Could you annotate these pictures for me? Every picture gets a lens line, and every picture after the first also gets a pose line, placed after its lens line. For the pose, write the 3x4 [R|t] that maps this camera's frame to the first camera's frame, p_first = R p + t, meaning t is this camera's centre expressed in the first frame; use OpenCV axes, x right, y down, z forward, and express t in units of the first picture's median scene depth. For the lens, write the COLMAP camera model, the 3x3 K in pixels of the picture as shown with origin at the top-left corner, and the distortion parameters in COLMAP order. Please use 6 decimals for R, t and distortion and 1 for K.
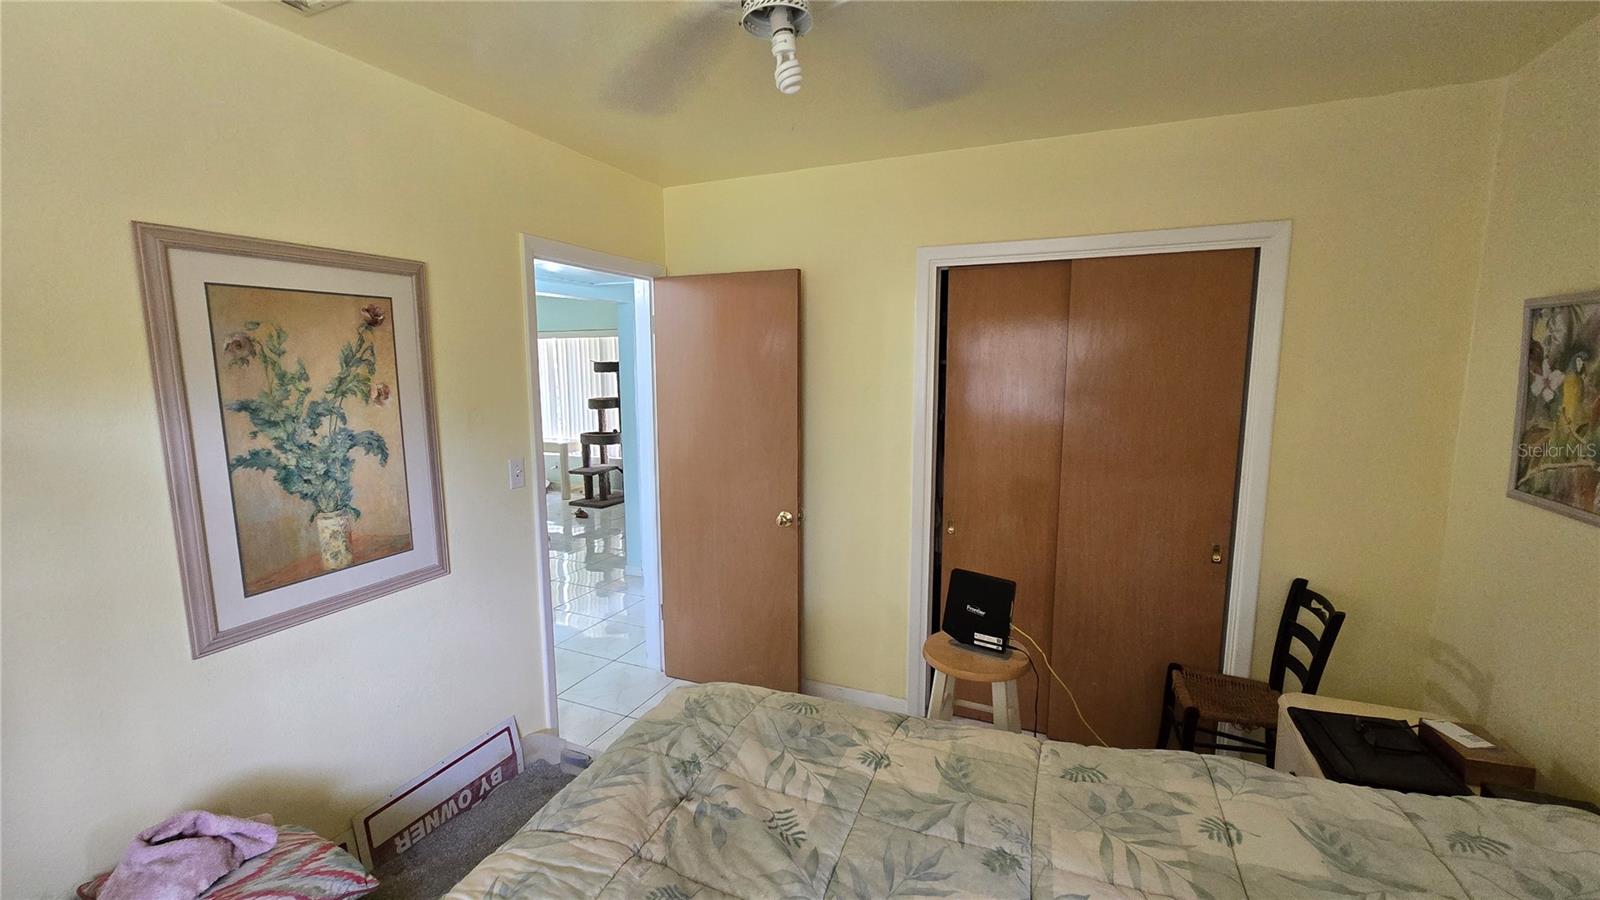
lens RADIAL K [[653.2, 0, 805.3], [0, 653.2, 450.5], [0, 0, 1]] dist [-0.002485, -0.000265]
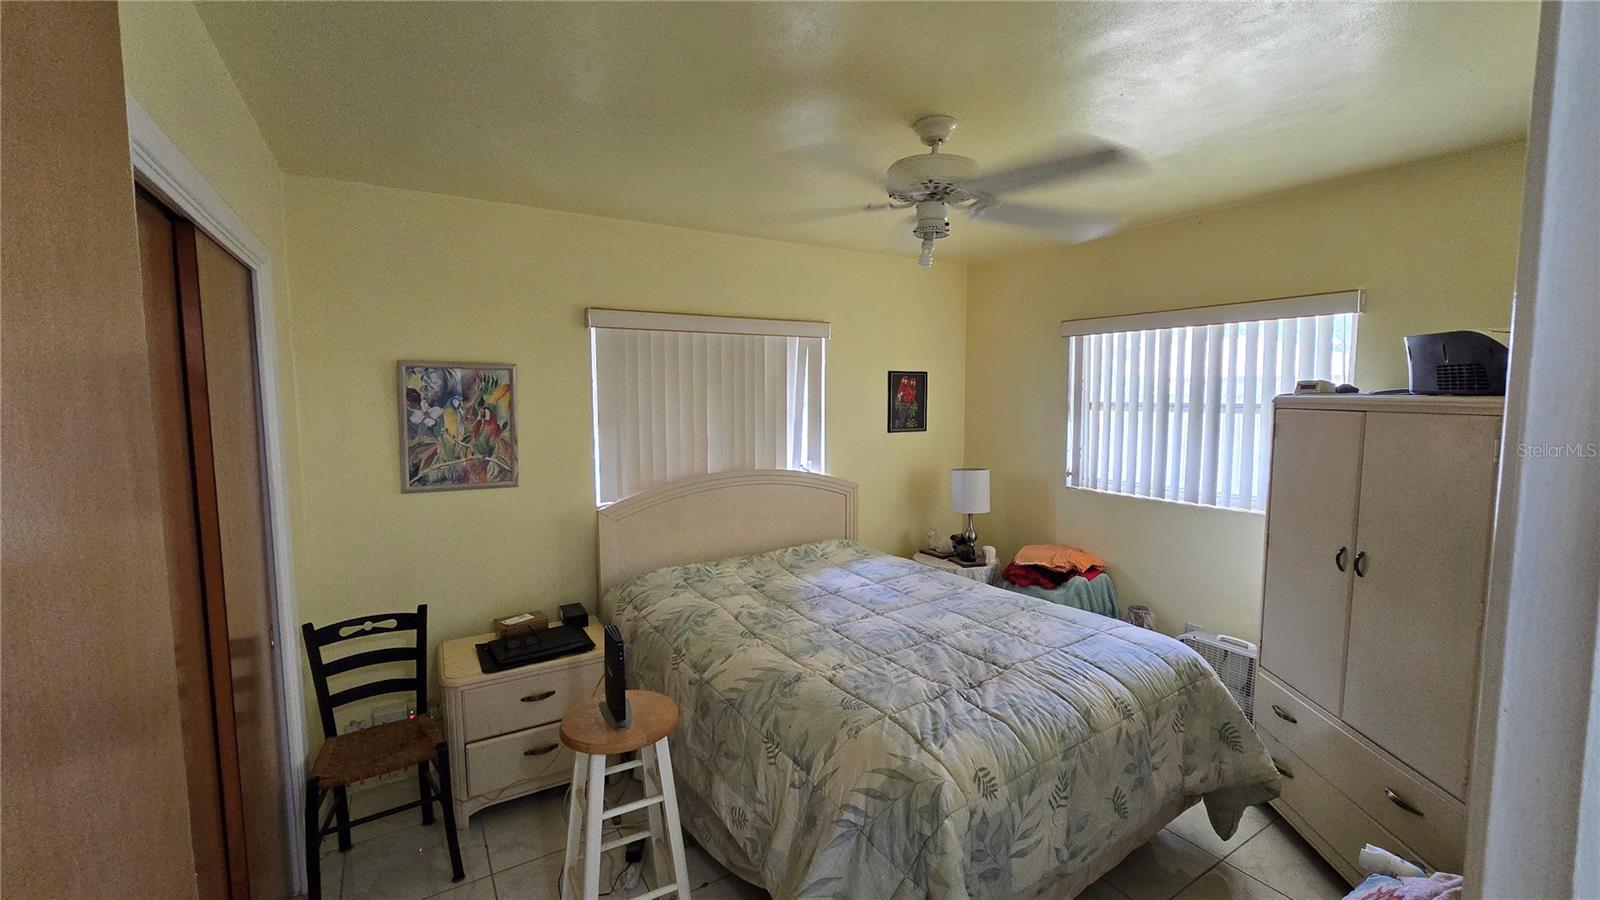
lens RADIAL K [[653.2, 0, 805.2], [0, 653.2, 442.9], [0, 0, 1]] dist [-0.002485, -0.000265]
pose [[-0.822139, -0.041640, 0.567762, -0.541659], [0.077065, 0.980001, 0.183466, -0.260704], [-0.564046, 0.194589, -0.802488, 1.790507]]
